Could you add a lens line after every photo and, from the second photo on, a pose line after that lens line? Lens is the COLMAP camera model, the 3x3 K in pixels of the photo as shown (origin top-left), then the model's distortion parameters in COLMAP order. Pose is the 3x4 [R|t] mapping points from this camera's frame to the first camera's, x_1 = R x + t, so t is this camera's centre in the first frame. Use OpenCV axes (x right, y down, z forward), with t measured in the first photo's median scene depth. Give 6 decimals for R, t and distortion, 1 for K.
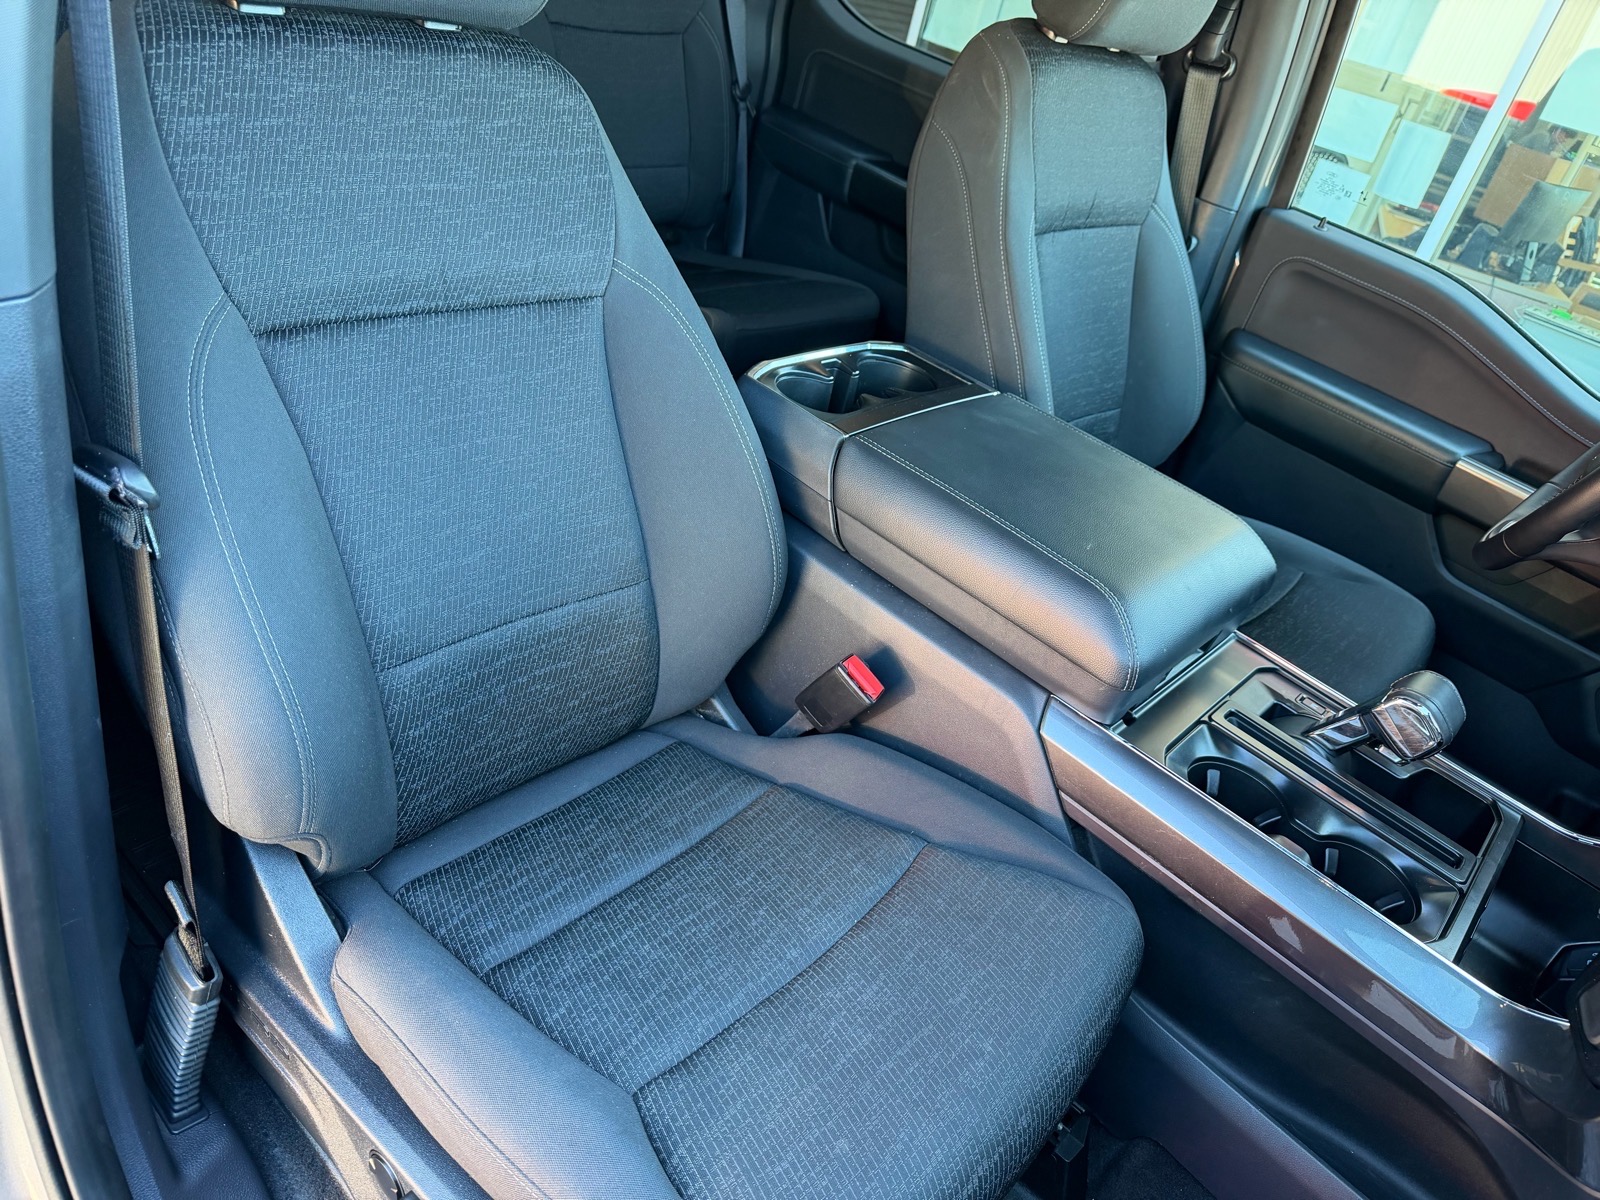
lens RADIAL K [[1131.1, 0, 800.0], [0, 1131.1, 600.0], [0, 0, 1]] dist [0.003326, 0.000800]
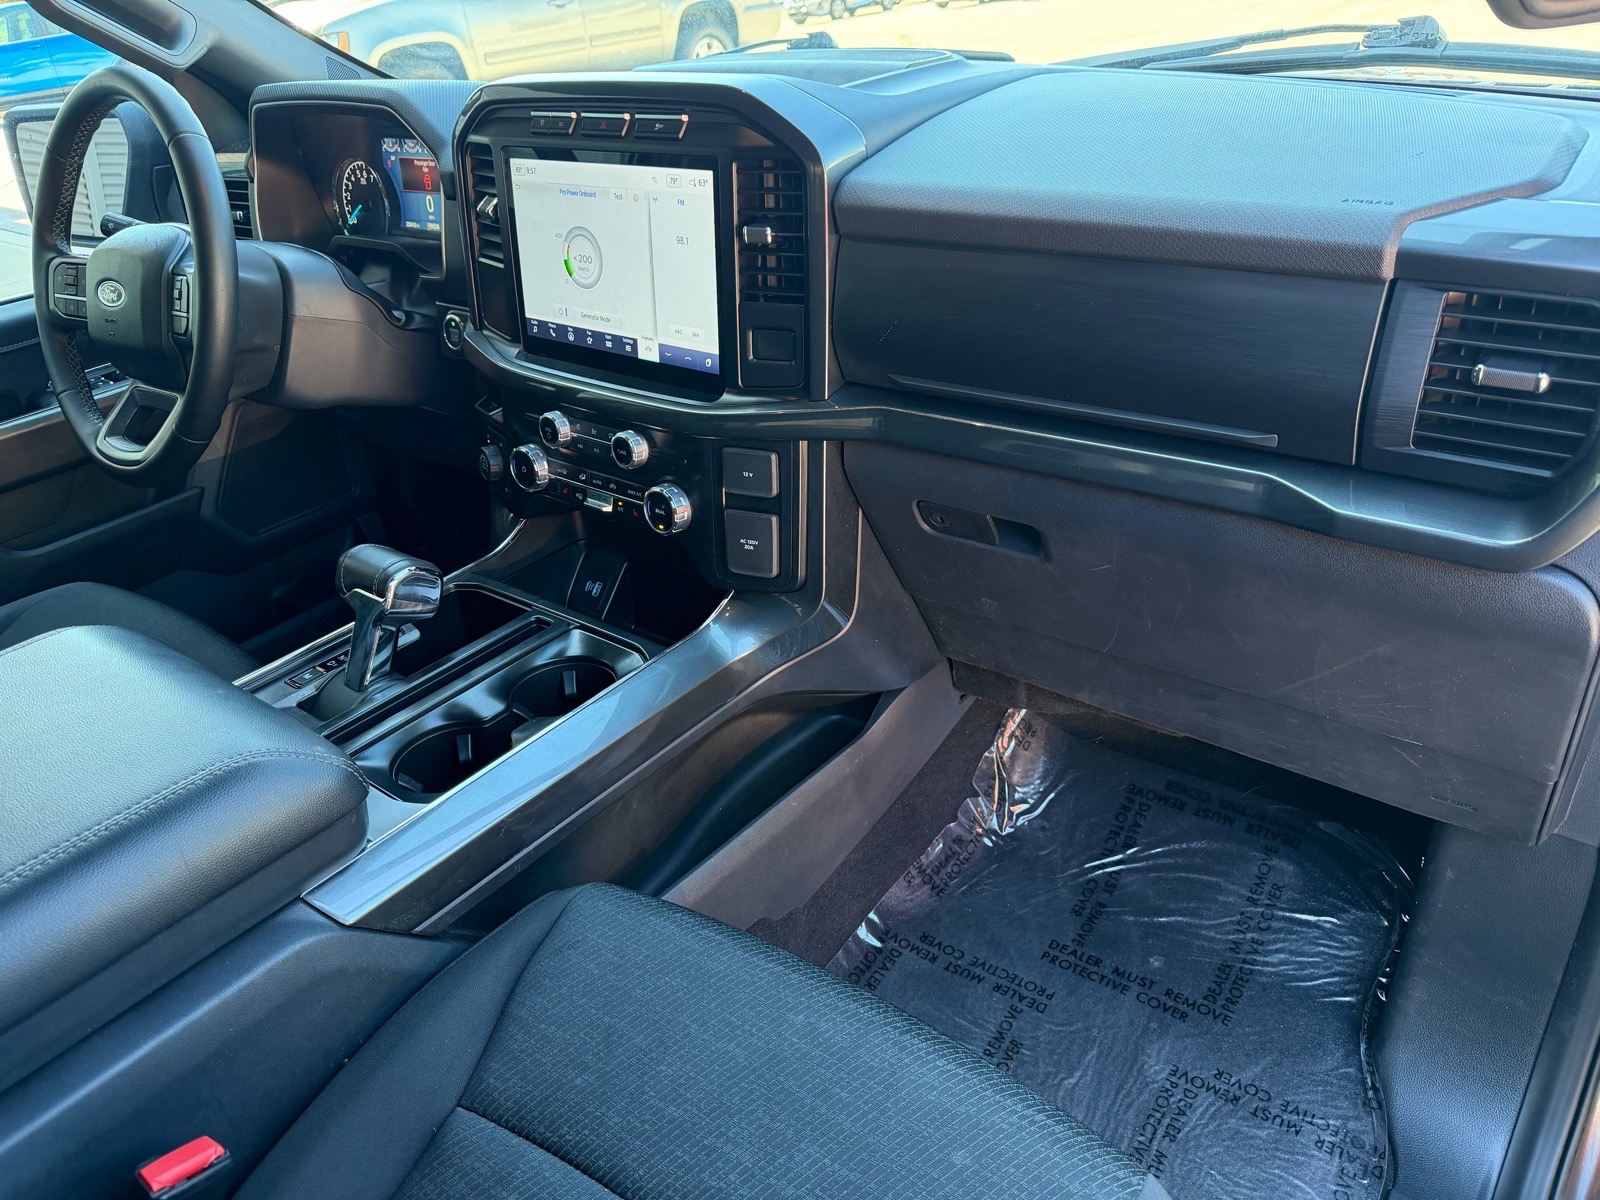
lens RADIAL K [[1131.1, 0, 800.0], [0, 1131.1, 600.0], [0, 0, 1]] dist [0.003326, 0.000800]
pose [[-0.078760, -0.693733, 0.715913, -0.206445], [0.599277, 0.540950, 0.590119, -0.270840], [-0.796658, 0.475508, 0.373133, 0.371403]]
